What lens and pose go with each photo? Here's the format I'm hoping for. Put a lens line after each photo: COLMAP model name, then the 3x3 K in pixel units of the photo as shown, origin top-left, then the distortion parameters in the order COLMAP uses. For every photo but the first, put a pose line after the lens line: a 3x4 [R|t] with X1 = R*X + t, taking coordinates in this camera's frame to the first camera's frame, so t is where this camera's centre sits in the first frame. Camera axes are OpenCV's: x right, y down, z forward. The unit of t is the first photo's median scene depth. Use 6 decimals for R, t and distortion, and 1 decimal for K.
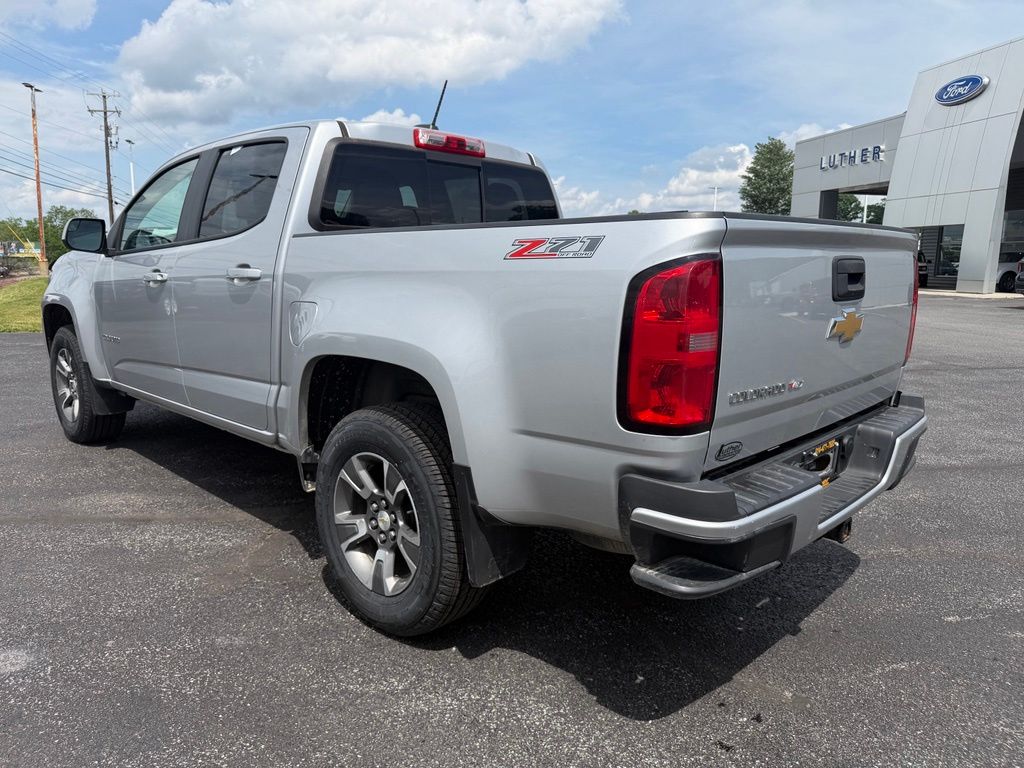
lens RADIAL K [[787.1, 0, 512.0], [0, 787.1, 384.0], [0, 0, 1]] dist [-0.000519, -0.007711]
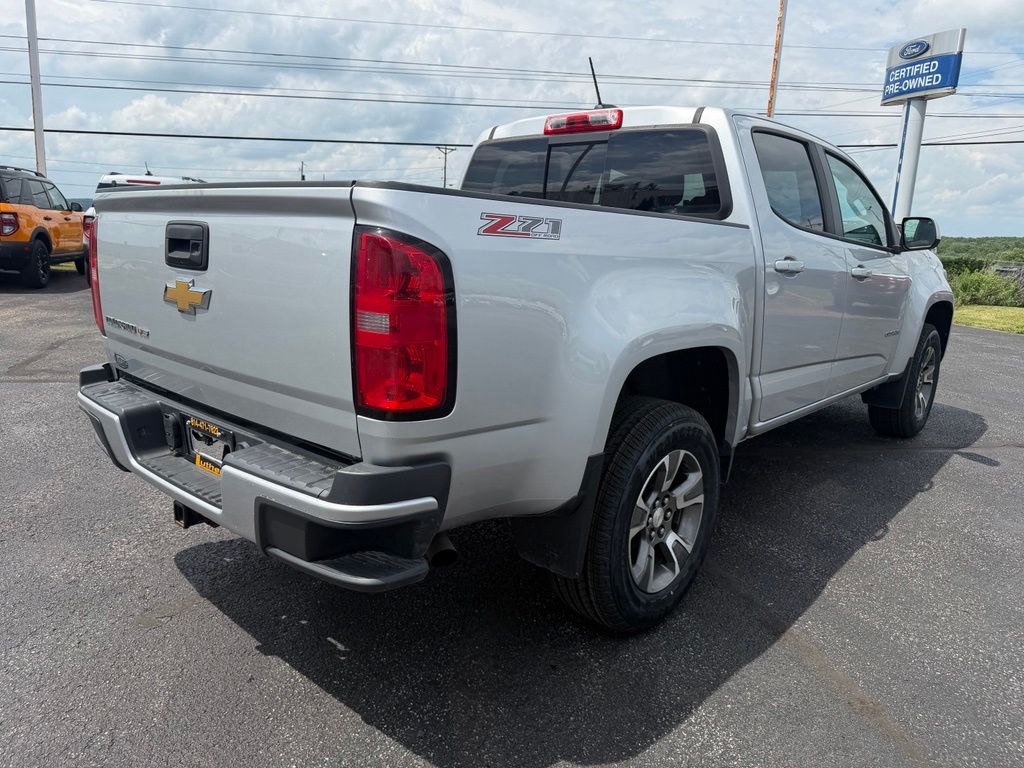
lens RADIAL K [[769.8, 0, 513.9], [0, 769.8, 378.9], [0, 0, 1]] dist [0.002969, -0.006520]
pose [[-0.015084, 0.183663, -0.982873, 0.079038], [-0.201746, 0.962209, 0.182898, -0.013352], [0.979322, 0.201050, 0.022539, 0.081856]]
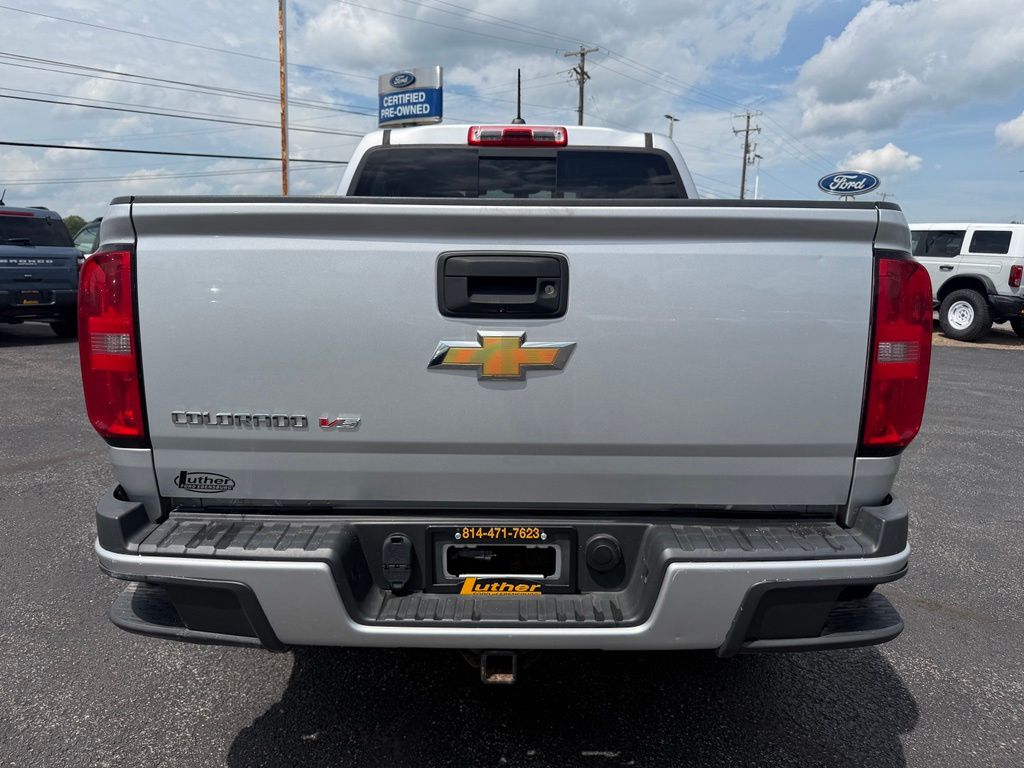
lens RADIAL K [[769.8, 0, 513.9], [0, 769.8, 378.9], [0, 0, 1]] dist [0.002969, -0.006520]
pose [[0.672478, 0.116936, -0.730821, 0.053174], [-0.126780, 0.991045, 0.041915, -0.004868], [0.729177, 0.064466, 0.681281, 0.033268]]
